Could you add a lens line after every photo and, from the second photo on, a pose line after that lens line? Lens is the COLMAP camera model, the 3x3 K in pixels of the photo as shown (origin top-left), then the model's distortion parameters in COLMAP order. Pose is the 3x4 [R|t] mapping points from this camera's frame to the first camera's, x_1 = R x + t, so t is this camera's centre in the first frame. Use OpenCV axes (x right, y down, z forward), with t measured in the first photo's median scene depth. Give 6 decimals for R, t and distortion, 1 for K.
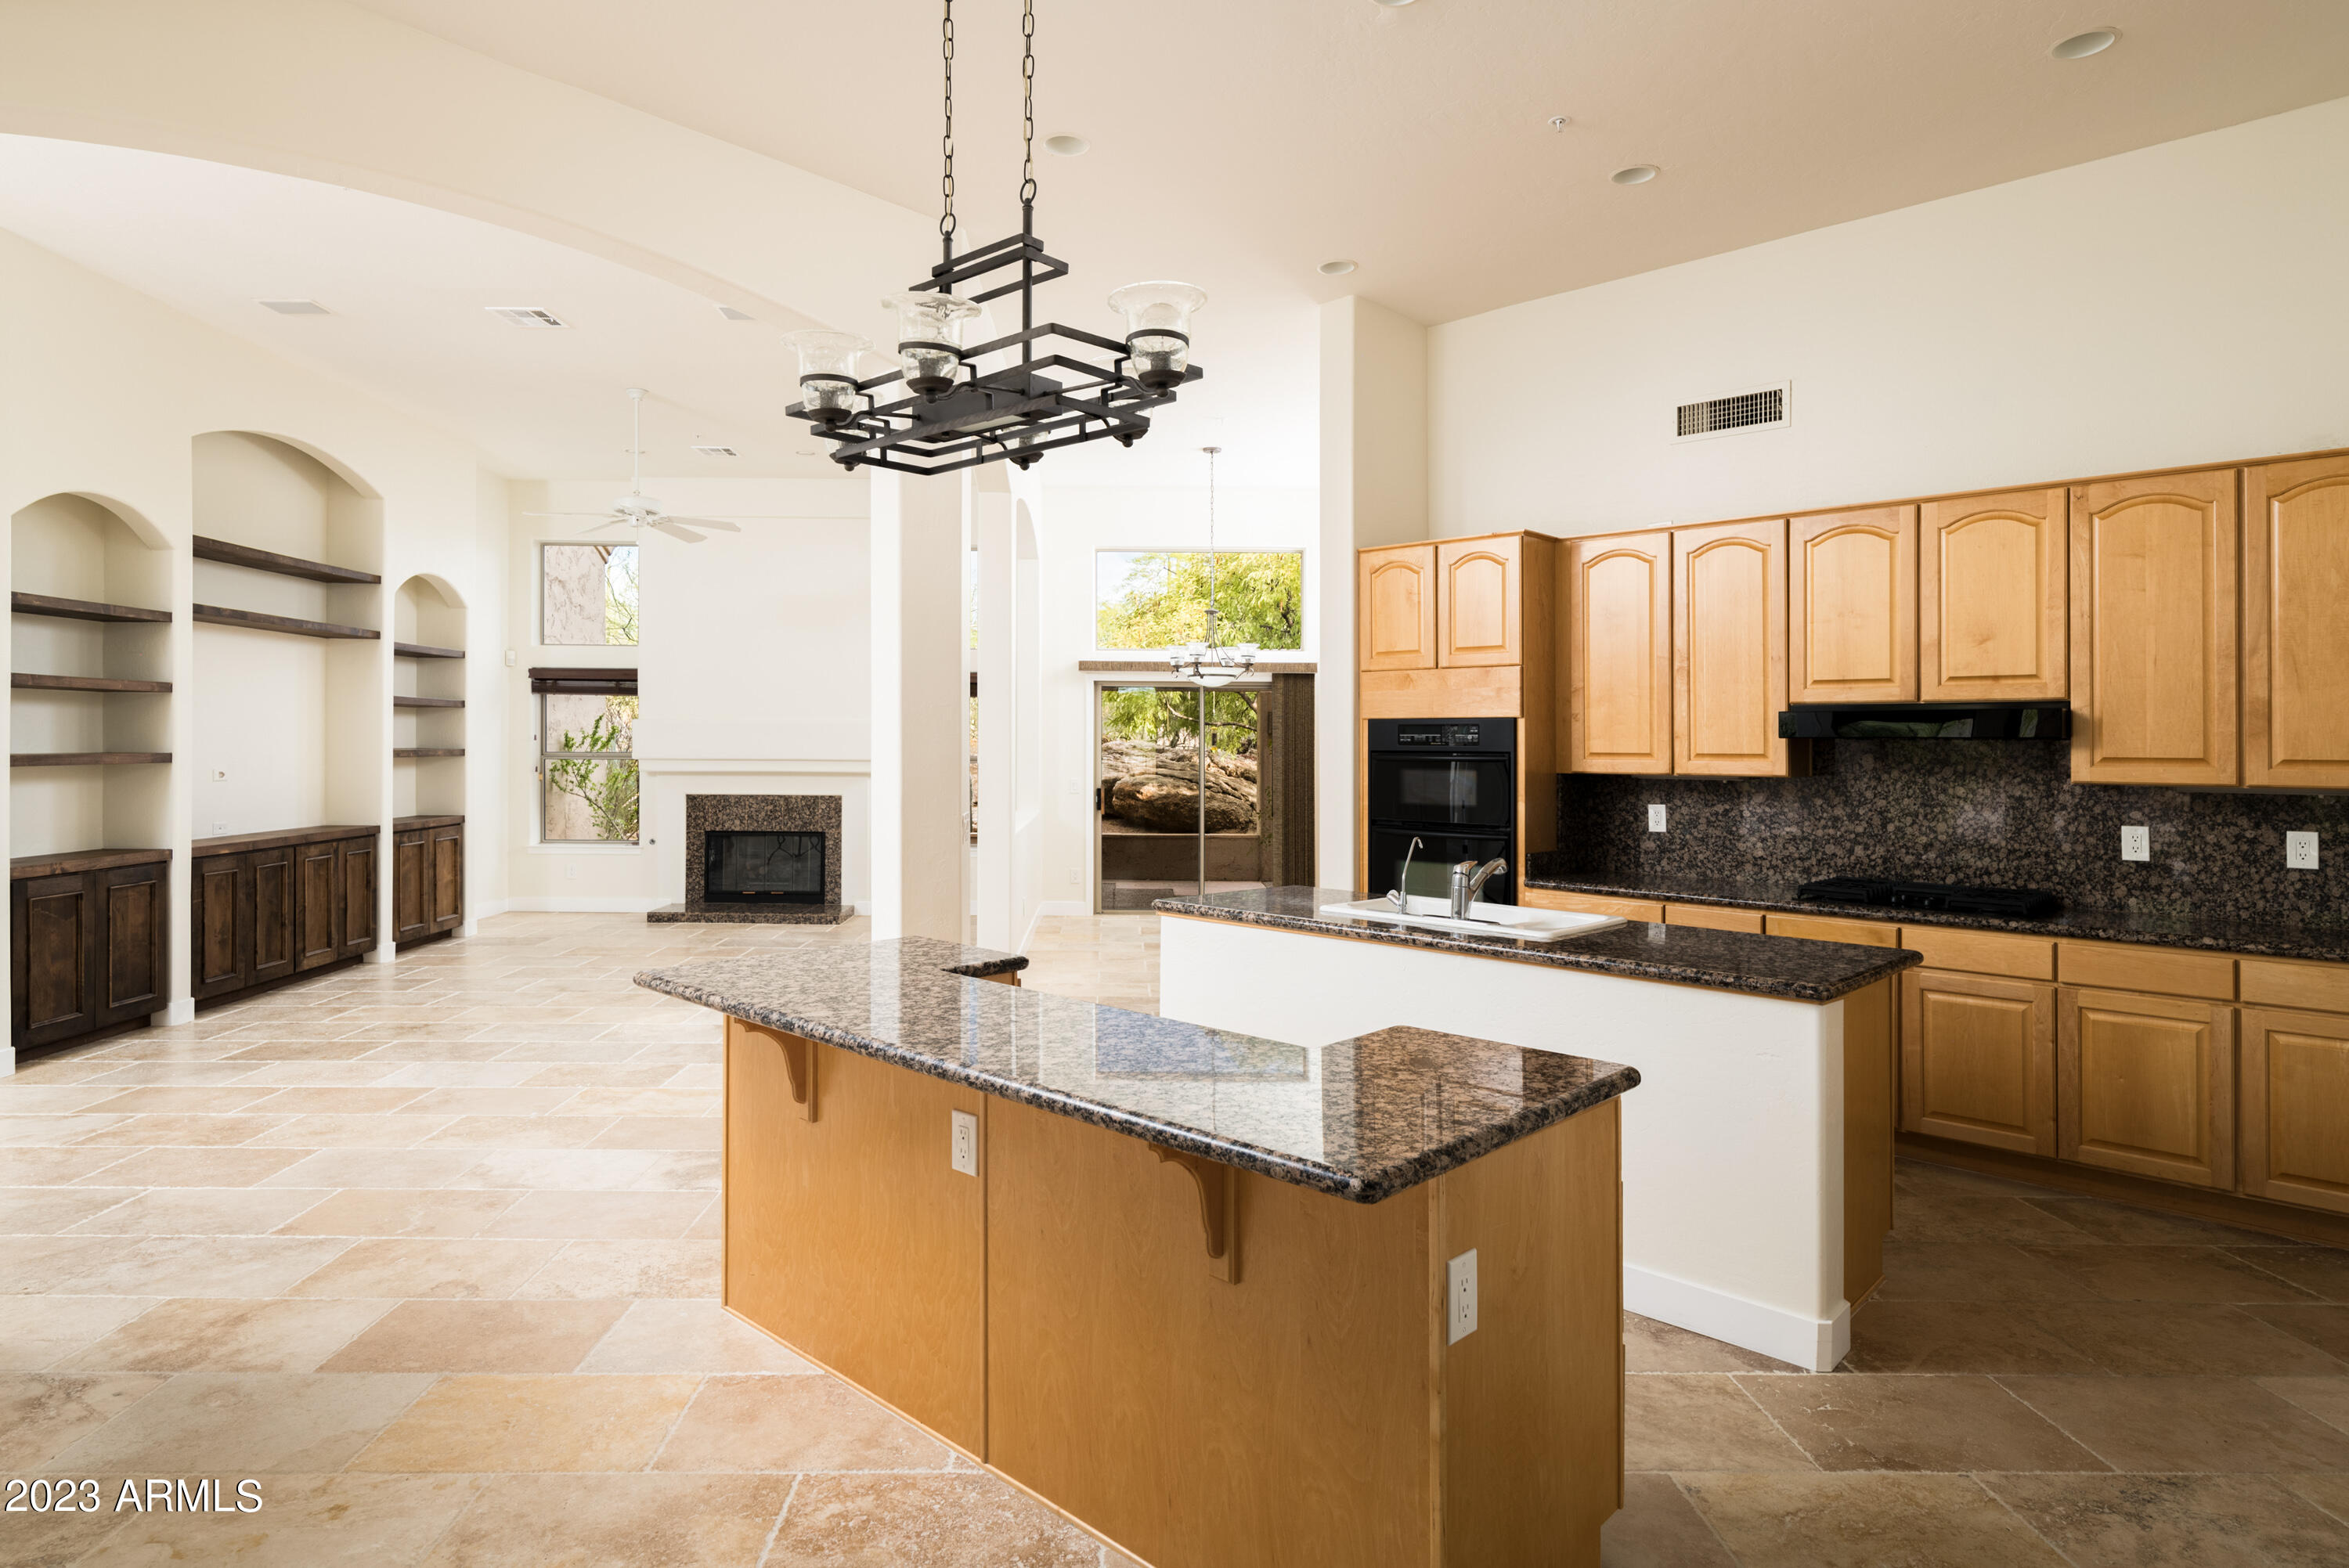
lens RADIAL K [[1319.2, 0, 1169.5], [0, 1319.2, 739.7], [0, 0, 1]] dist [0.003357, 0.000278]
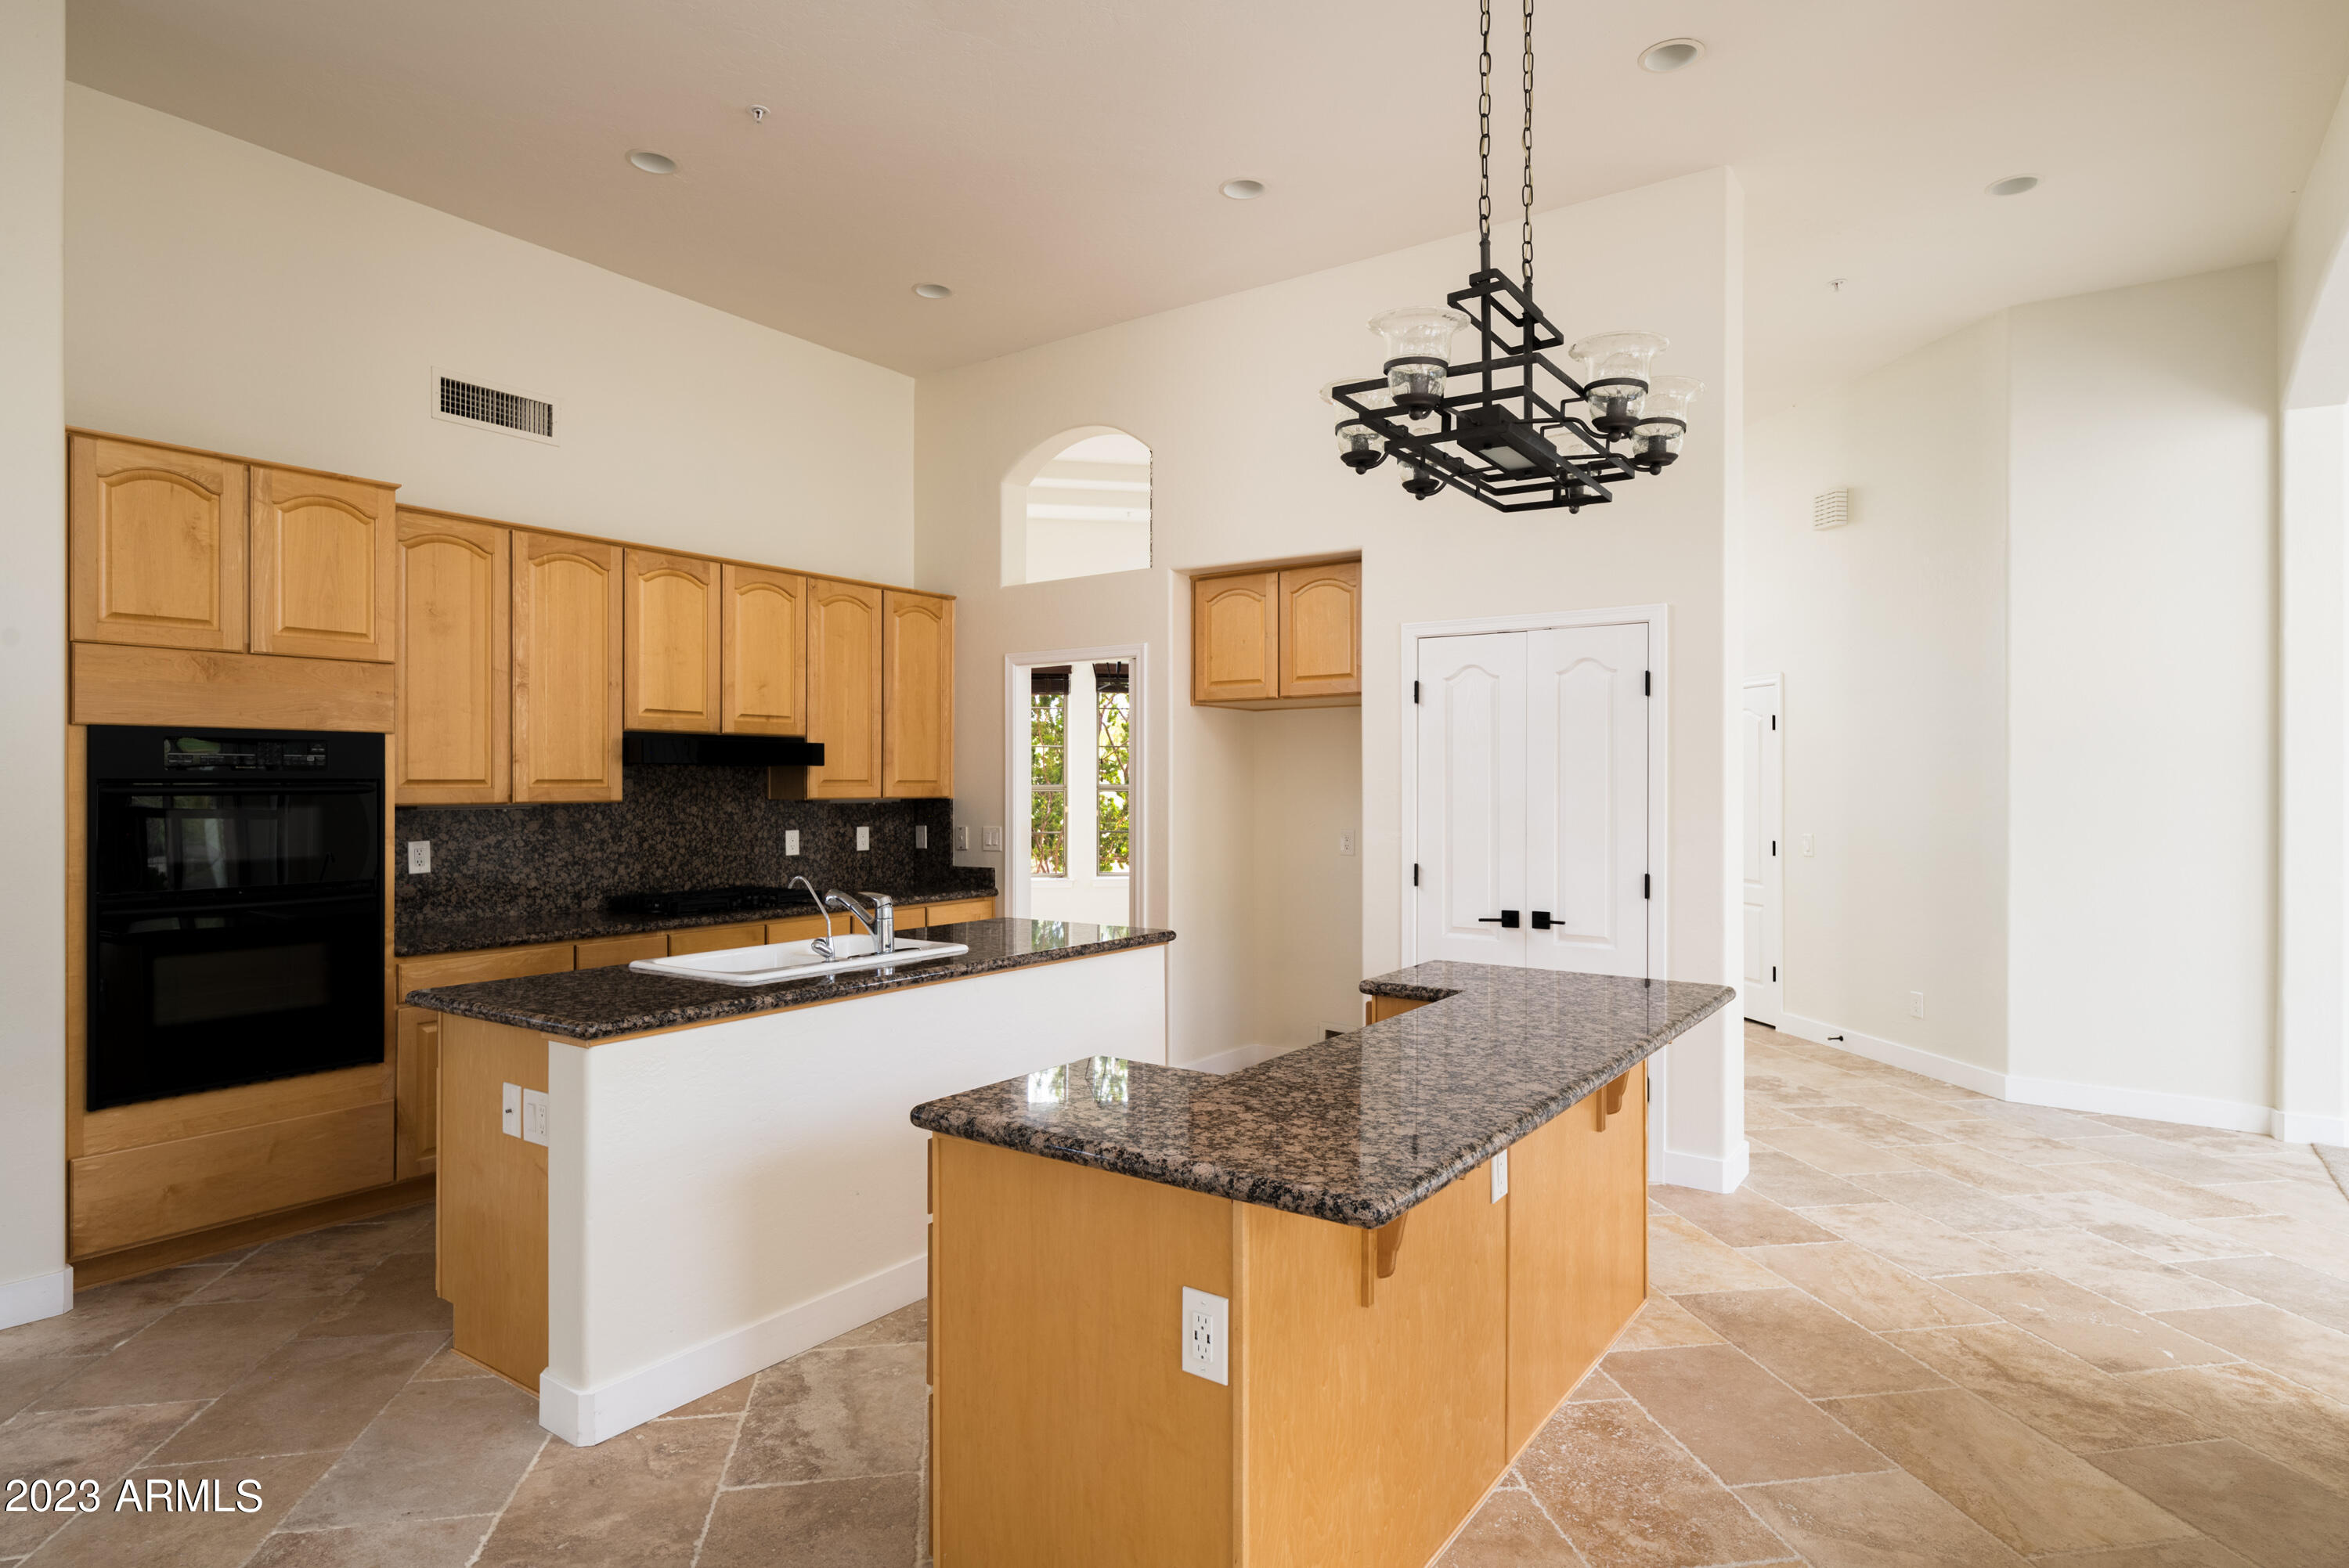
lens RADIAL K [[1238.7, 0, 1183.1], [0, 1238.7, 781.0], [0, 0, 1]] dist [-0.025089, 0.000054]
pose [[-0.152359, -0.006401, 0.988305, -0.531318], [-0.003596, 0.999976, 0.005922, 0.005056], [-0.988319, -0.002652, -0.152378, 0.711484]]
